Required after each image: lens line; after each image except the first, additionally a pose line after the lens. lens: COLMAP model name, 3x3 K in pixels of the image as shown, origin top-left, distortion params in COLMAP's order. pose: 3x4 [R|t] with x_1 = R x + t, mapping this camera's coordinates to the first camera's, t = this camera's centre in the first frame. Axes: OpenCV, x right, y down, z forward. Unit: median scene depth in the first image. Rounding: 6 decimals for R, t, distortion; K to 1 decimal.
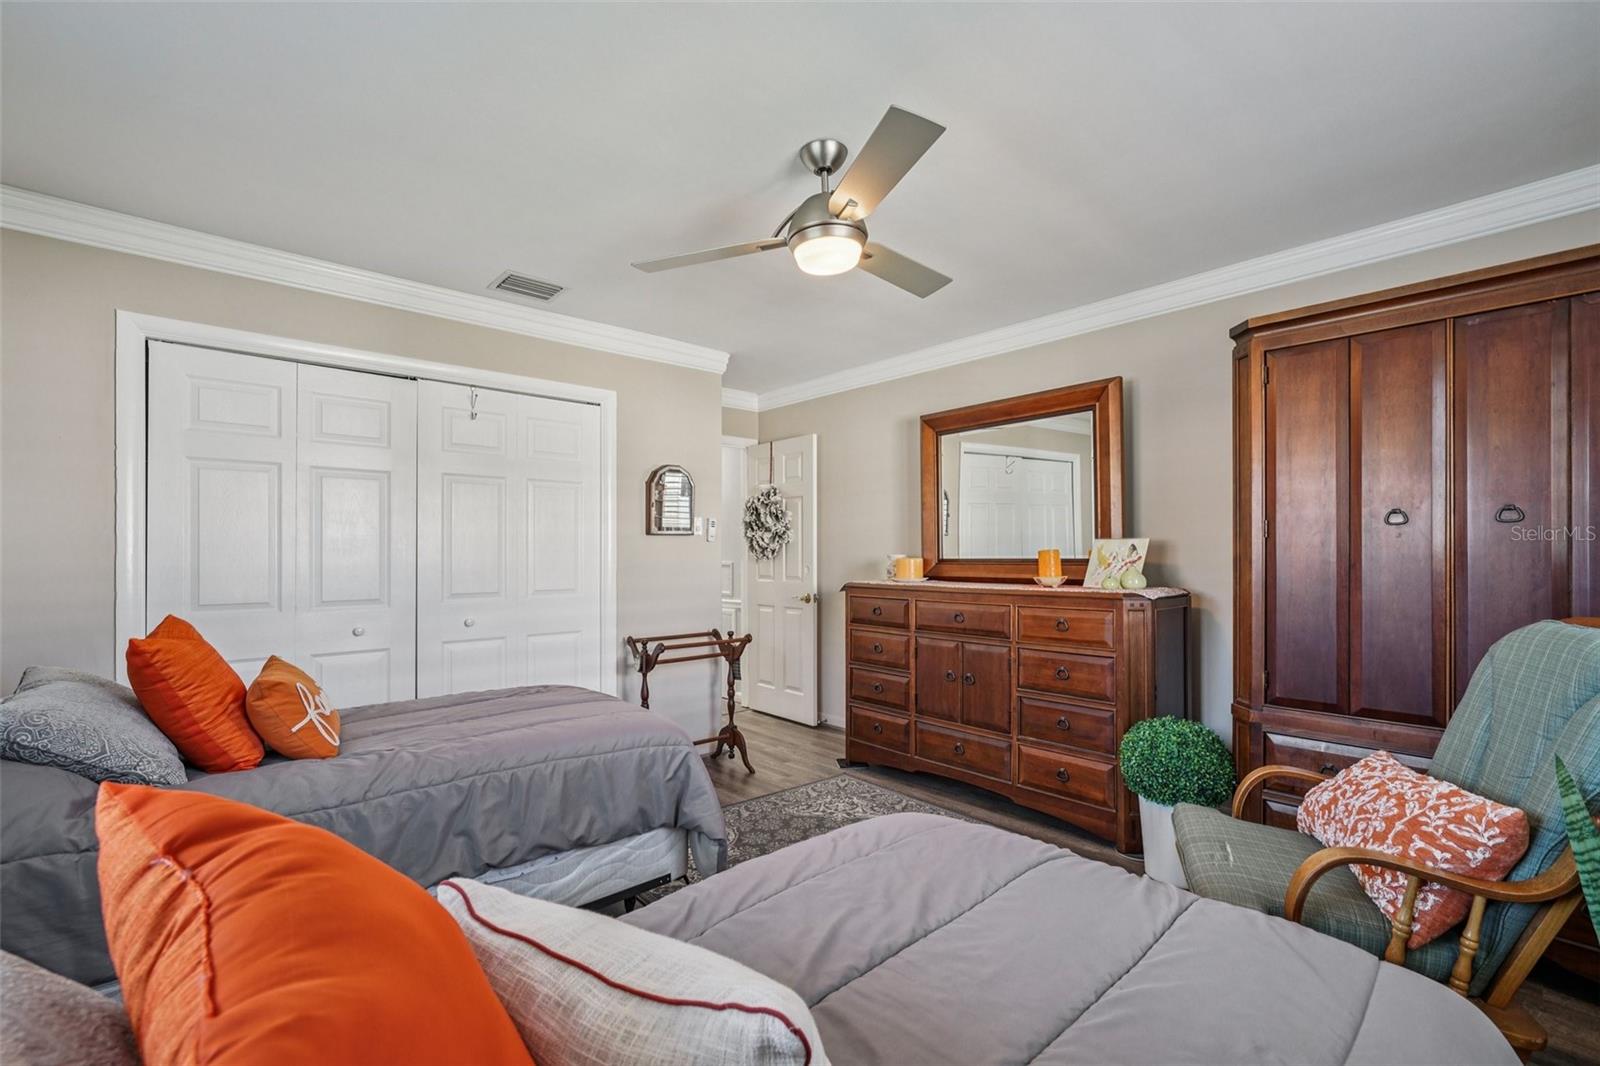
lens RADIAL K [[701.7, 0, 796.3], [0, 701.7, 546.0], [0, 0, 1]] dist [-0.006057, 0.003017]
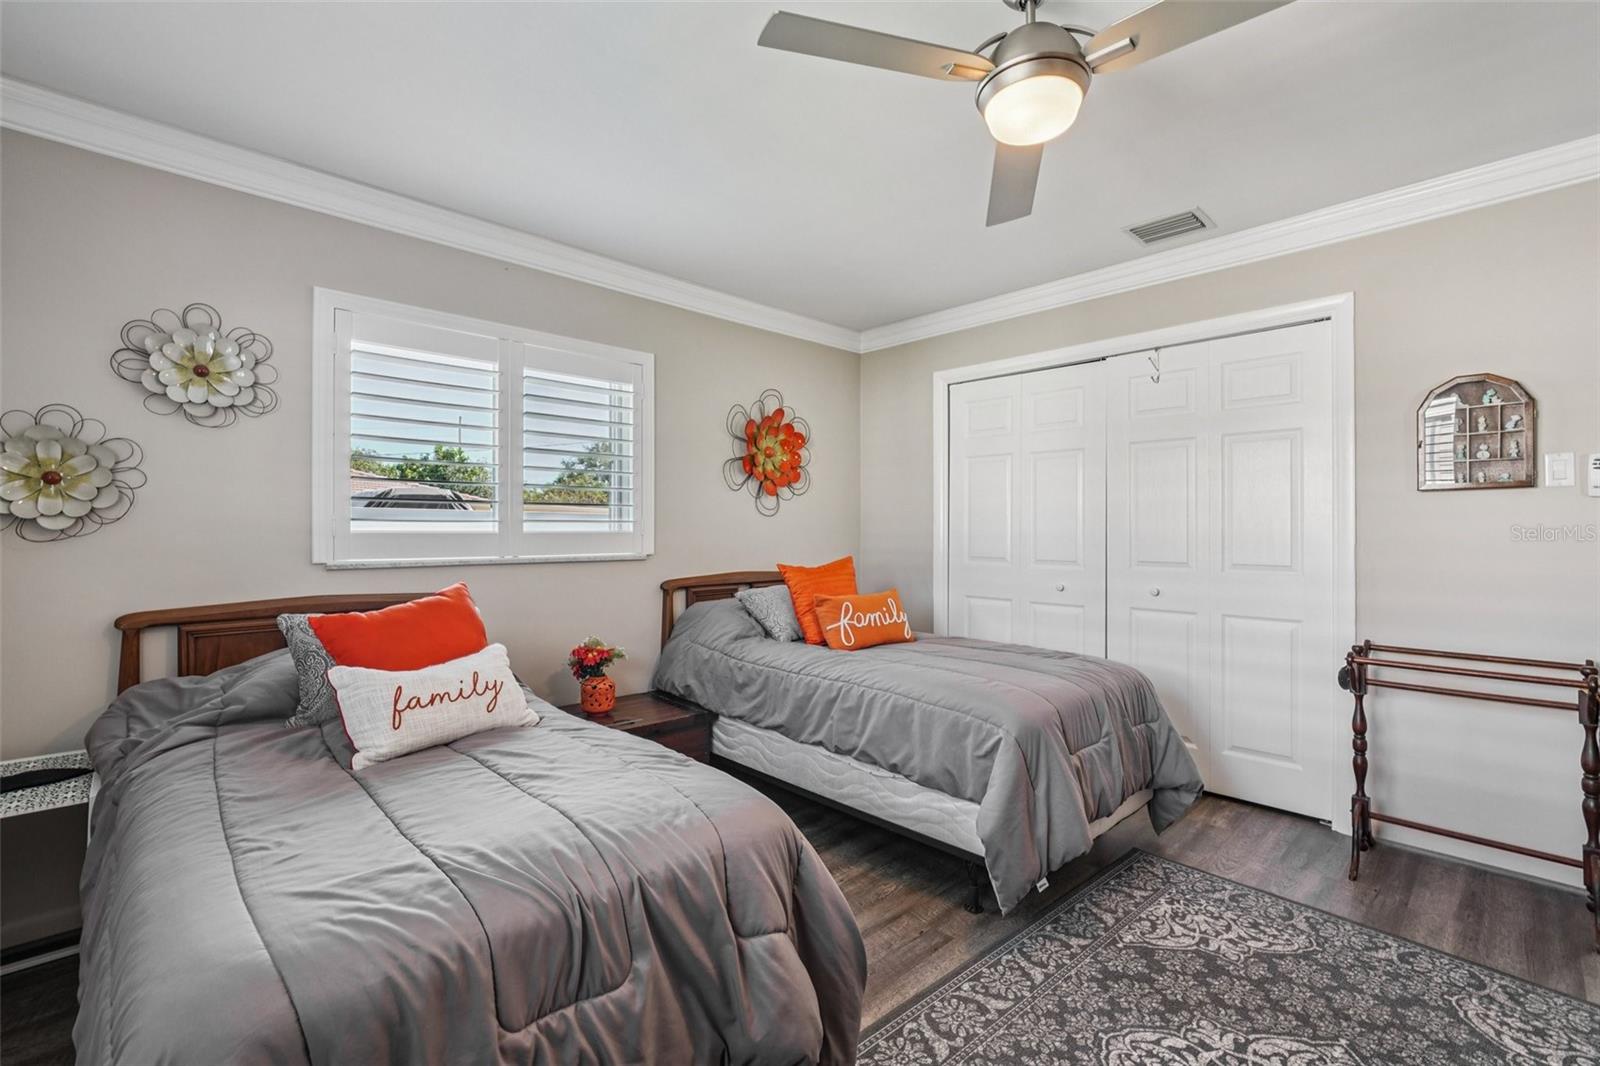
lens RADIAL K [[701.7, 0, 790.0], [0, 701.7, 521.7], [0, 0, 1]] dist [-0.006057, 0.003017]
pose [[0.016653, -0.000530, -0.999861, 0.527451], [0.012638, 0.999920, -0.000320, 0.006246], [0.999781, -0.012631, 0.016658, 0.497924]]
